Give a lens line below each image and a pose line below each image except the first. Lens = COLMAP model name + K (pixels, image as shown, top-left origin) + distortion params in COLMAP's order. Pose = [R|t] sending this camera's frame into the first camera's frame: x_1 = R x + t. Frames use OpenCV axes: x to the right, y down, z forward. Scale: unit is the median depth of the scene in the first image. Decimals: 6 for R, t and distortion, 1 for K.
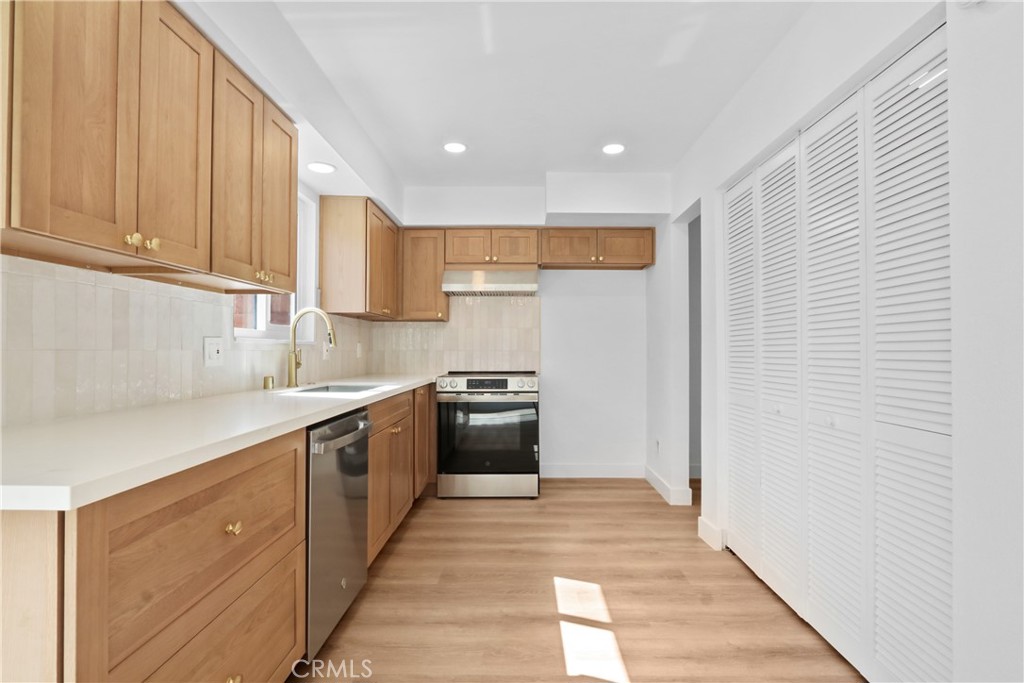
lens RADIAL K [[490.9, 0, 522.0], [0, 490.9, 343.3], [0, 0, 1]] dist [-0.014864, 0.001538]
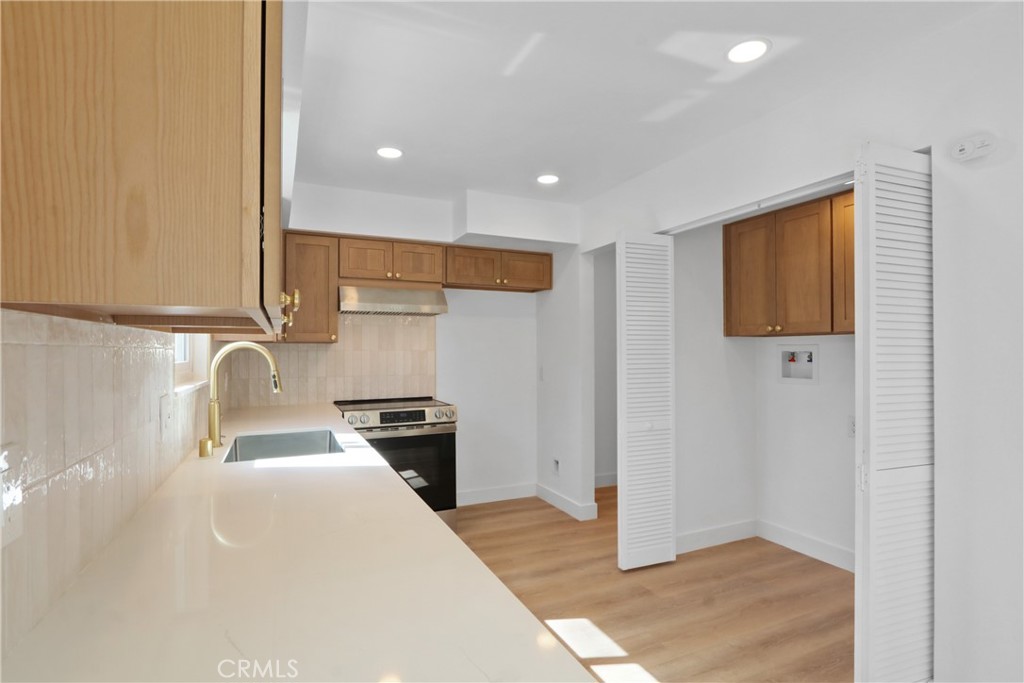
lens RADIAL K [[503.2, 0, 517.2], [0, 503.2, 349.3], [0, 0, 1]] dist [-0.023035, 0.000194]
pose [[0.905212, -0.003040, 0.424950, -0.273532], [-0.000921, 0.999958, 0.009115, -0.049751], [-0.424960, -0.008643, 0.905171, 0.078240]]
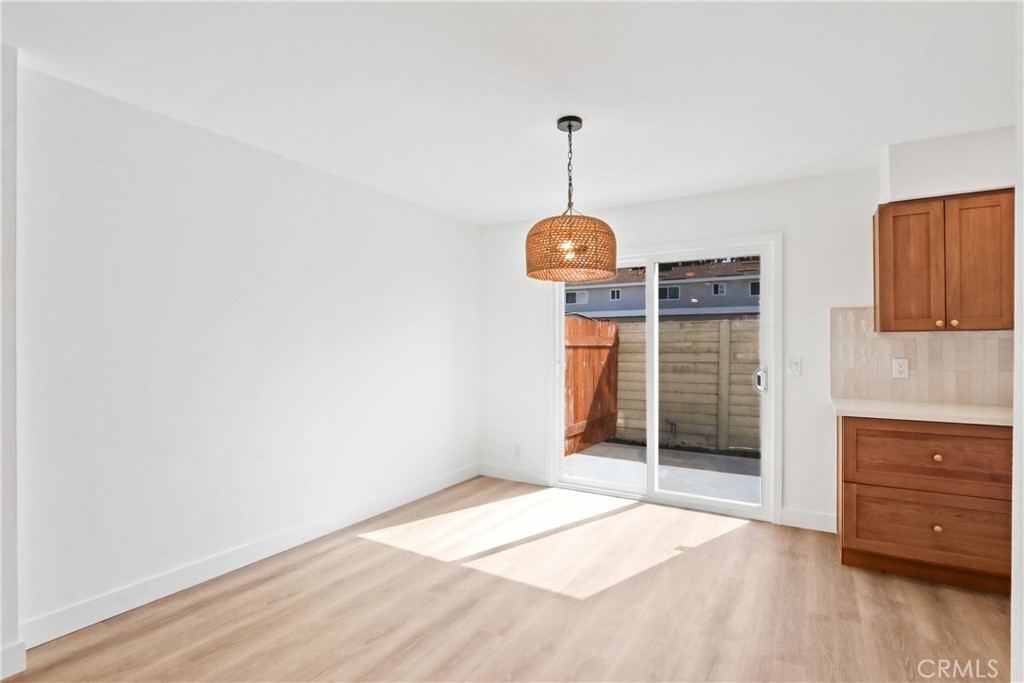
lens RADIAL K [[490.9, 0, 522.0], [0, 490.9, 343.3], [0, 0, 1]] dist [-0.014864, 0.001538]
pose [[-0.508439, -0.004837, -0.861084, 0.709989], [0.008353, 0.999909, -0.010549, -0.039009], [0.861058, -0.012556, -0.508353, 0.163839]]
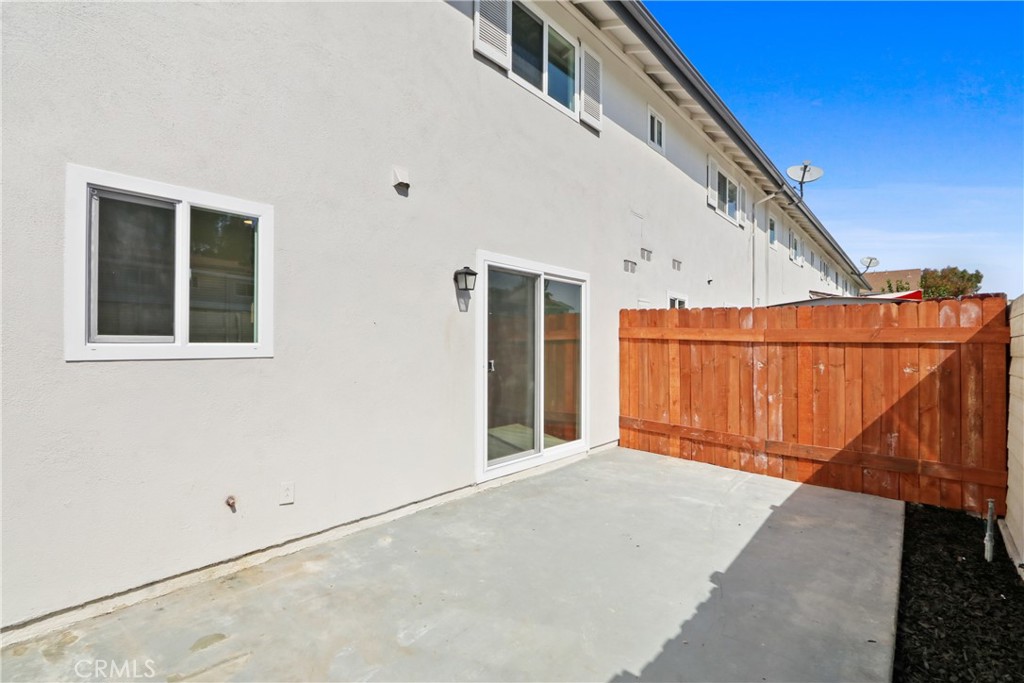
lens RADIAL K [[469.9, 0, 519.6], [0, 469.9, 342.6], [0, 0, 1]] dist [-0.017134, 0.000562]
pose [[-0.760779, -0.008049, 0.648961, -1.238779], [-0.017095, 0.999825, -0.007639, -0.022537], [-0.648785, -0.016906, -0.760784, 0.939034]]
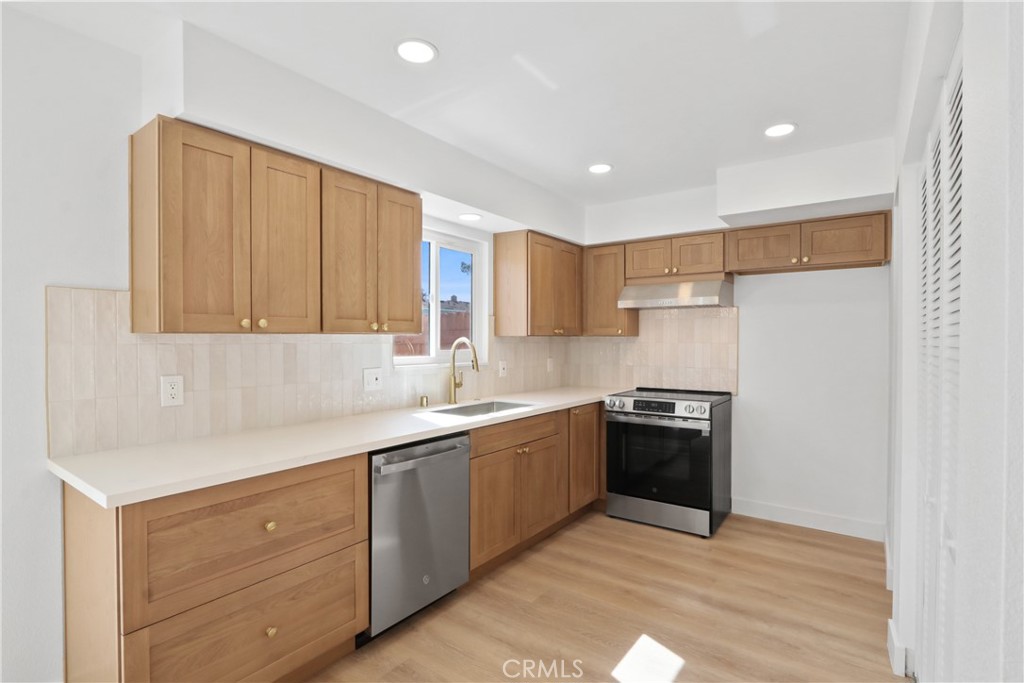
lens RADIAL K [[490.9, 0, 522.0], [0, 490.9, 343.3], [0, 0, 1]] dist [-0.014864, 0.001538]
pose [[0.814228, 0.004193, -0.580531, 0.272253], [0.007261, 0.999822, 0.017406, -0.057806], [0.580500, -0.018388, 0.814052, 0.085527]]
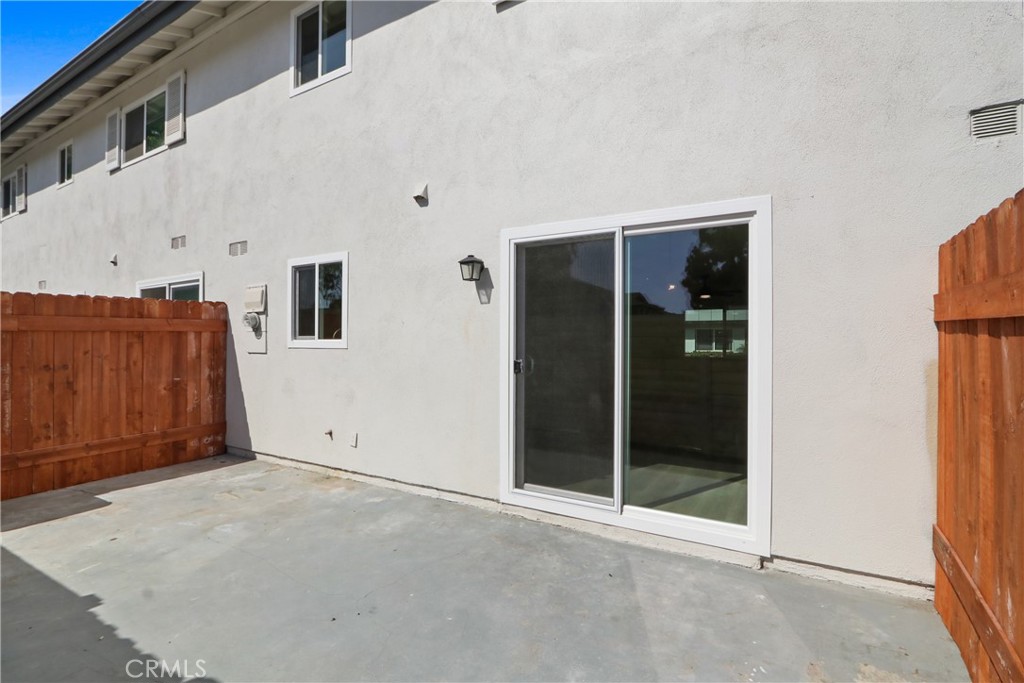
lens RADIAL K [[481.8, 0, 525.0], [0, 481.8, 345.3], [0, 0, 1]] dist [-0.021418, 0.011585]
pose [[0.499444, -0.010665, 0.866280, -1.266916], [-0.010287, 0.999781, 0.018239, -0.033597], [-0.866285, -0.018021, 0.499225, -0.441711]]
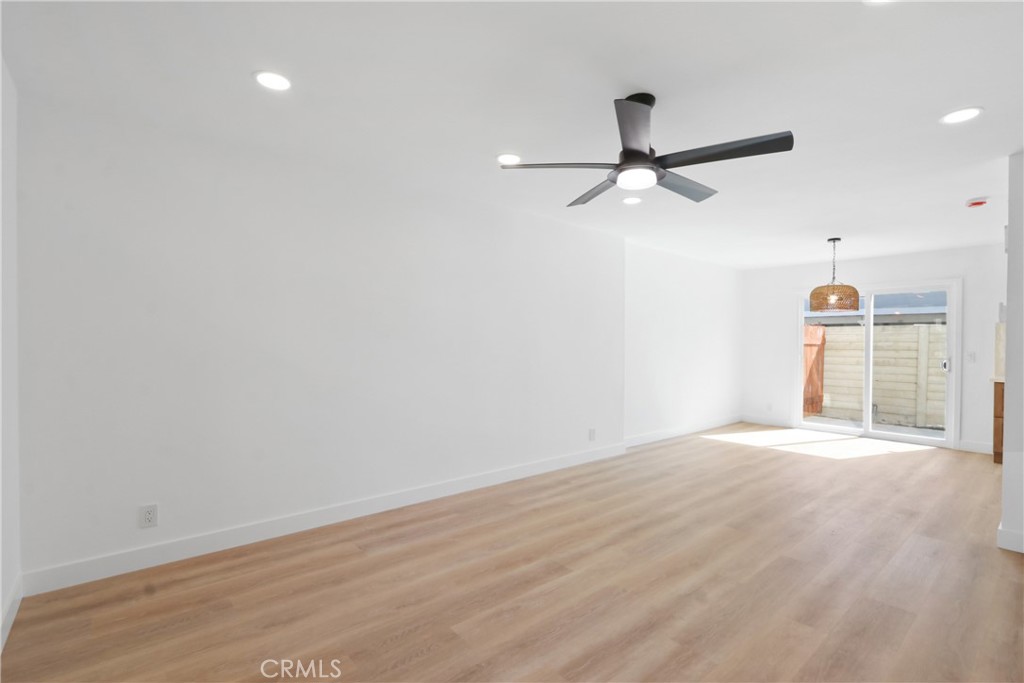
lens RADIAL K [[473.5, 0, 518.6], [0, 473.5, 344.0], [0, 0, 1]] dist [-0.014173, 0.000656]
pose [[-0.758381, -0.005917, -0.651785, 1.746595], [-0.004809, 0.999982, -0.003482, -0.031118], [0.651794, 0.000494, -0.758396, 0.334785]]
